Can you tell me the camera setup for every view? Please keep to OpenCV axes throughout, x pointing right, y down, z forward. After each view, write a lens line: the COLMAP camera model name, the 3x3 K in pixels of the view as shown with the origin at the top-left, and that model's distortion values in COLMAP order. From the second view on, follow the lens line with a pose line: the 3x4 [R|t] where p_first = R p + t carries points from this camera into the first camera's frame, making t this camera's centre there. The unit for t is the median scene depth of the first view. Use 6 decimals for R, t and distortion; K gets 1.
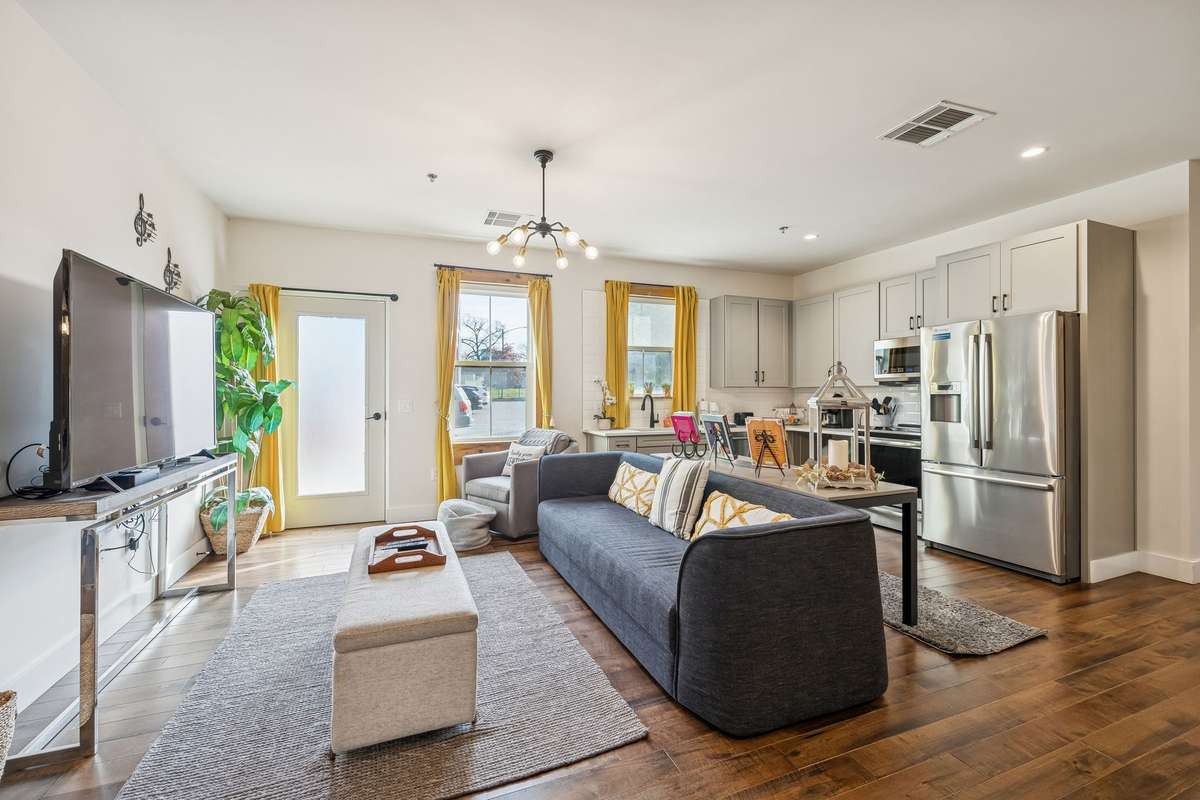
lens RADIAL K [[508.5, 0, 597.6], [0, 508.5, 392.7], [0, 0, 1]] dist [0.000099, 0.000040]
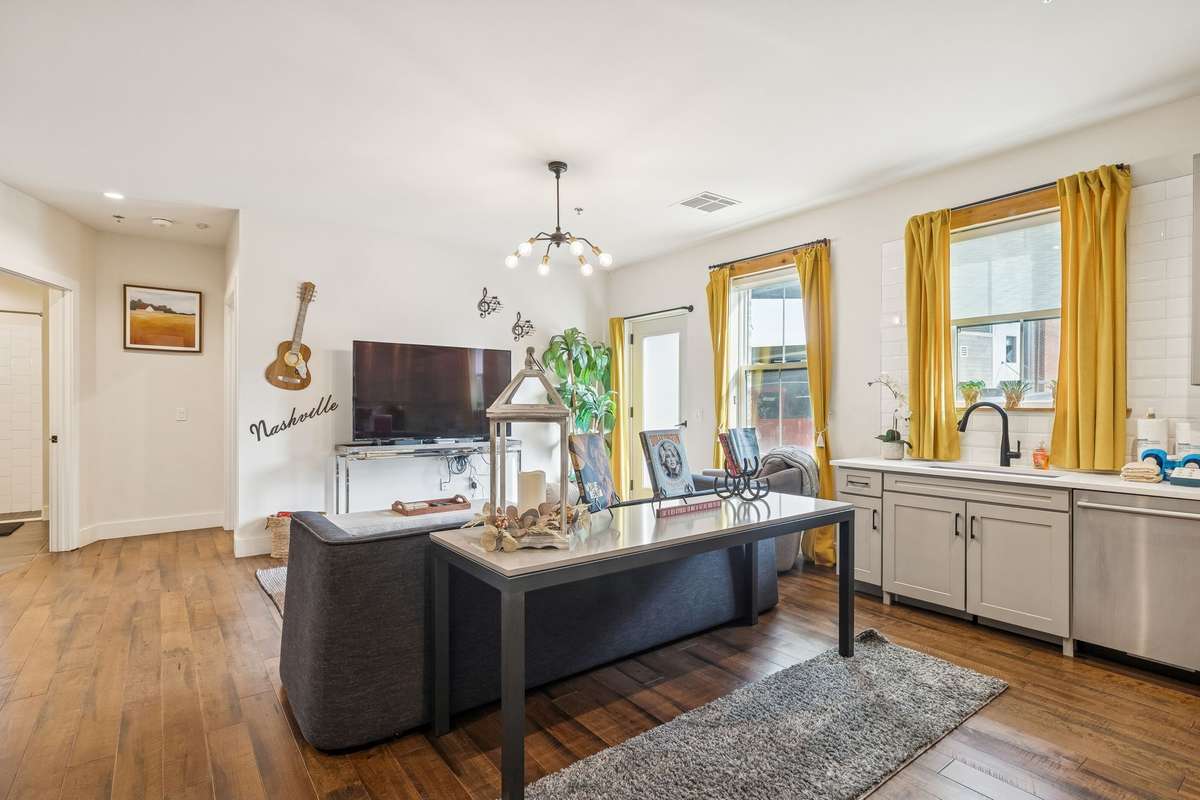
lens RADIAL K [[588.3, 0, 599.8], [0, 588.3, 405.3], [0, 0, 1]] dist [-0.002157, -0.000071]
pose [[0.259345, 0.003348, -0.965779, 0.849495], [-0.000315, 0.999994, 0.003382, 0.004953], [0.965785, -0.000573, 0.259344, 0.627568]]
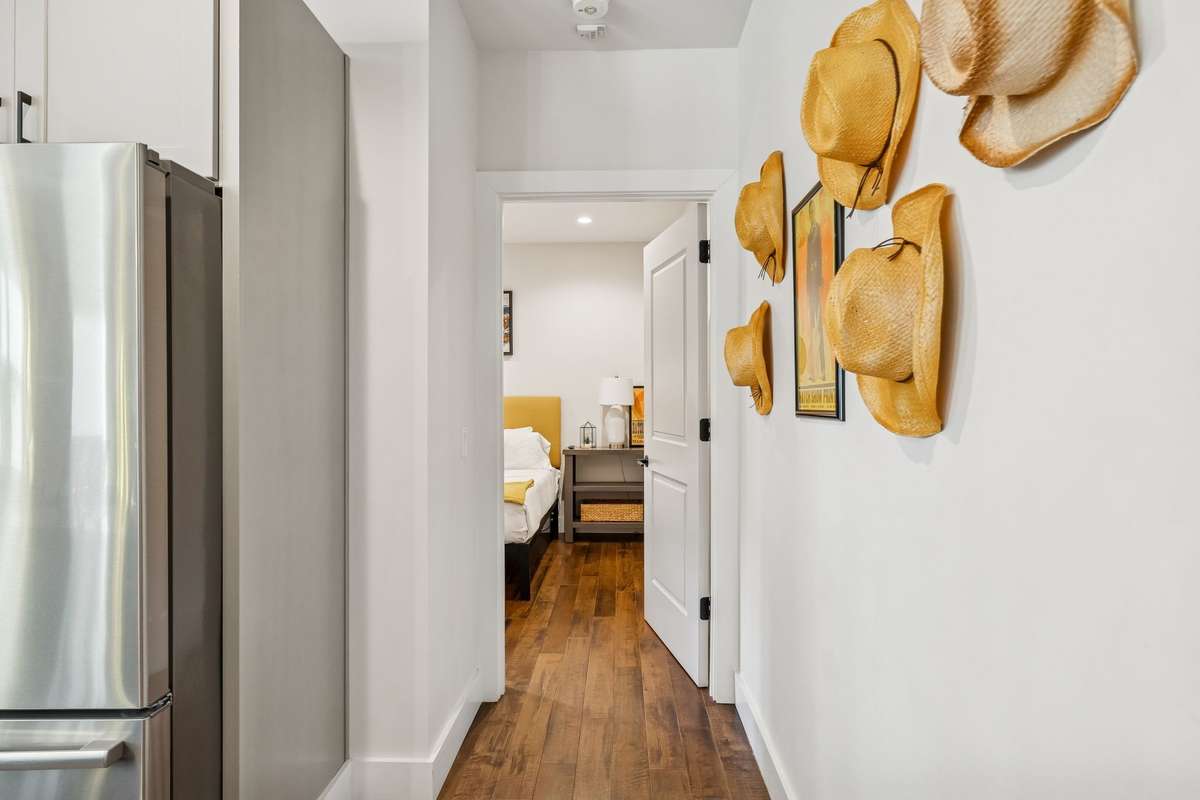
lens RADIAL K [[668.3, 0, 600.0], [0, 668.3, 400.0], [0, 0, 1]] dist [0.001135, 0.000308]
pose [[0.402034, -0.005187, 0.915610, 0.541665], [-0.000995, 0.999981, 0.006102, -0.013680], [-0.915624, -0.003364, 0.402021, 0.497711]]
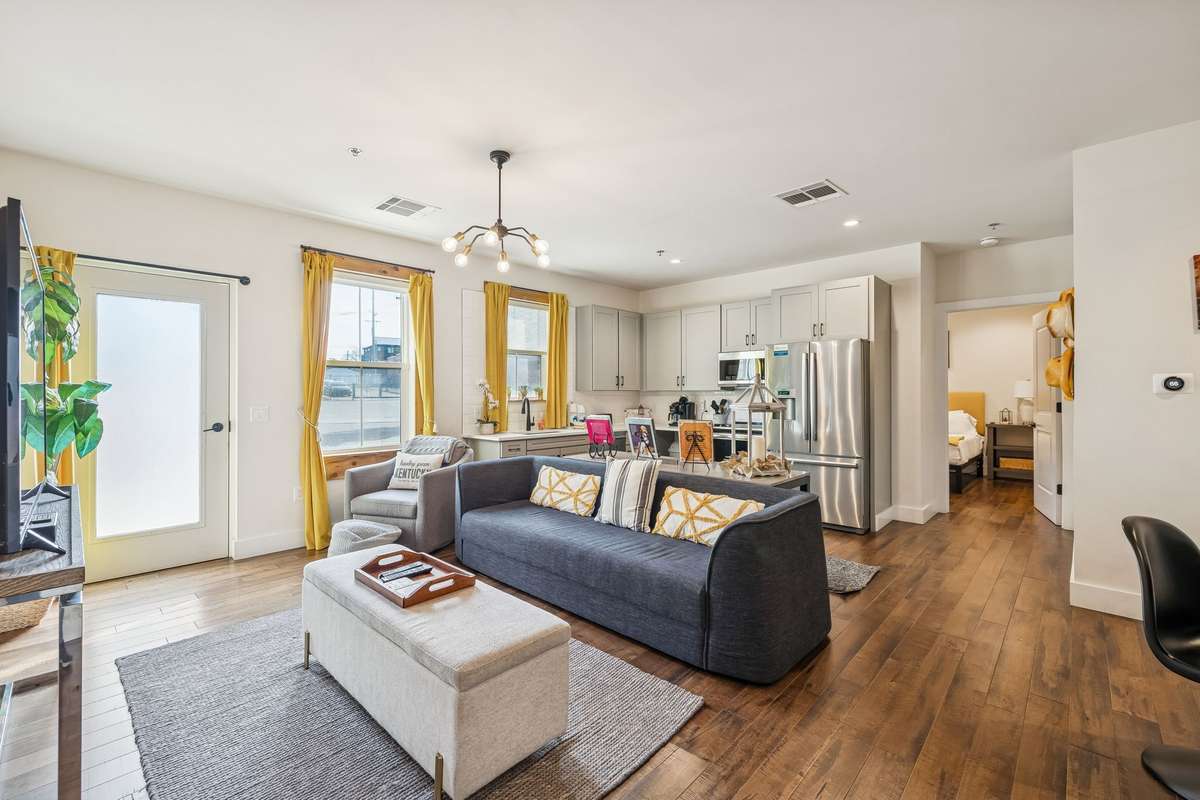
lens RADIAL K [[511.5, 0, 600.0], [0, 511.5, 390.9], [0, 0, 1]] dist [0.000006, -0.000019]
pose [[0.907072, 0.002123, 0.420970, -0.277820], [-0.001222, 0.999996, -0.002411, -0.011455], [-0.420973, 0.001672, 0.907071, 0.024516]]
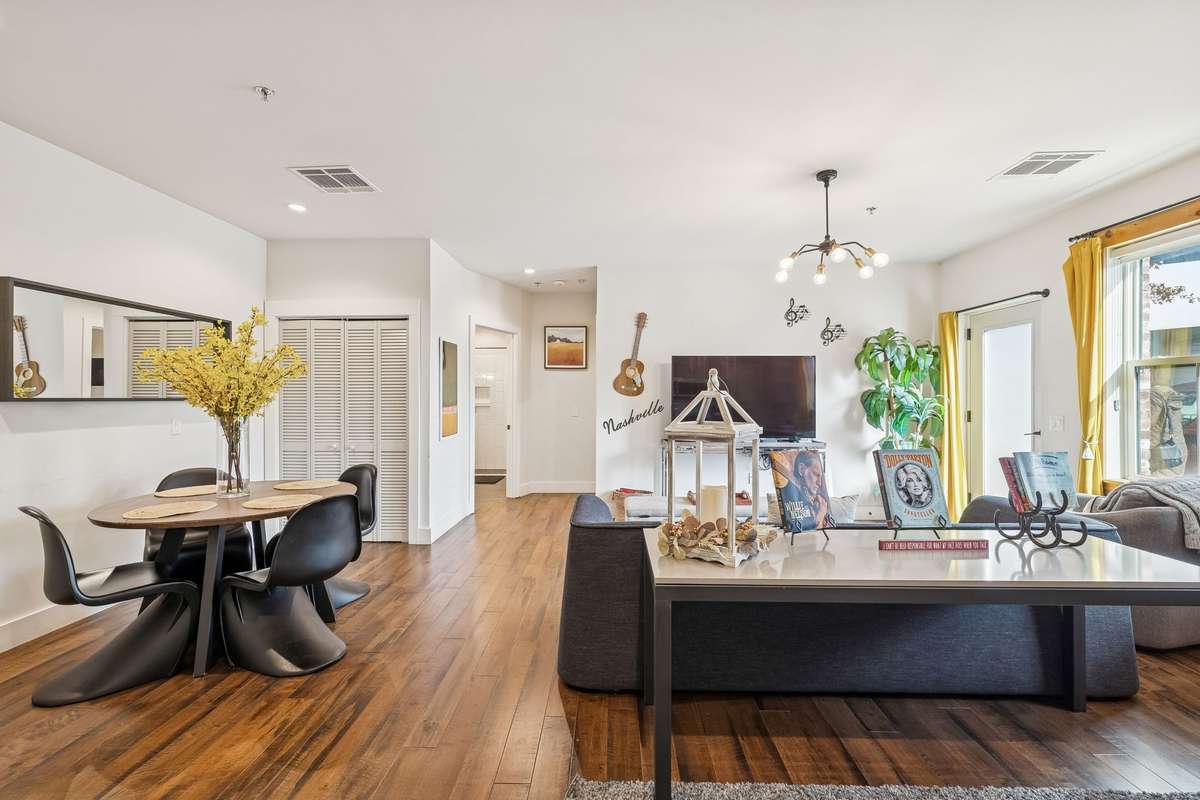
lens RADIAL K [[508.5, 0, 597.6], [0, 508.5, 392.7], [0, 0, 1]] dist [0.000099, 0.000040]
pose [[-0.402132, -0.007288, -0.915553, 0.813213], [0.001855, 0.999960, -0.008775, -0.018896], [0.915580, -0.005227, -0.402103, 0.798254]]
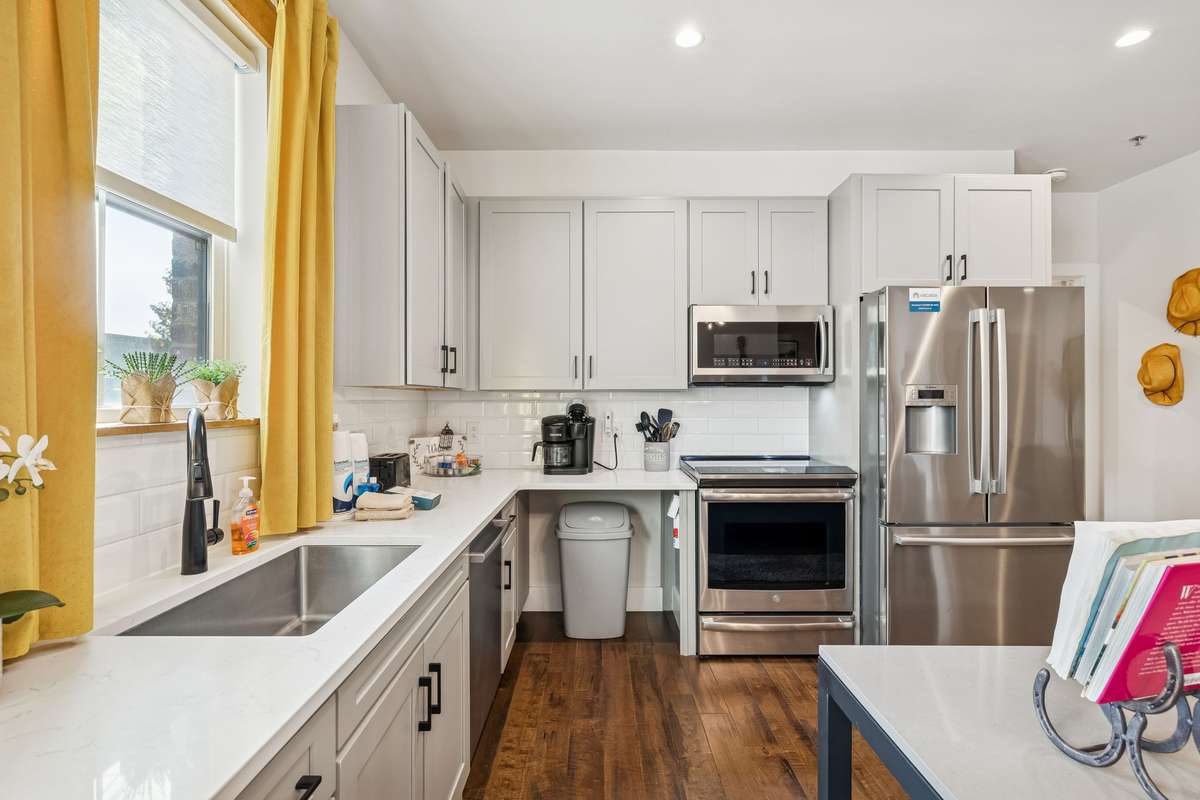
lens RADIAL K [[586.6, 0, 600.0], [0, 586.6, 400.0], [0, 0, 1]] dist [-0.000967, -0.000120]
pose [[0.373945, -0.000879, 0.927451, -0.080002], [-0.002271, 0.999996, 0.001863, -0.004070], [-0.927448, -0.002803, 0.373941, 1.089813]]
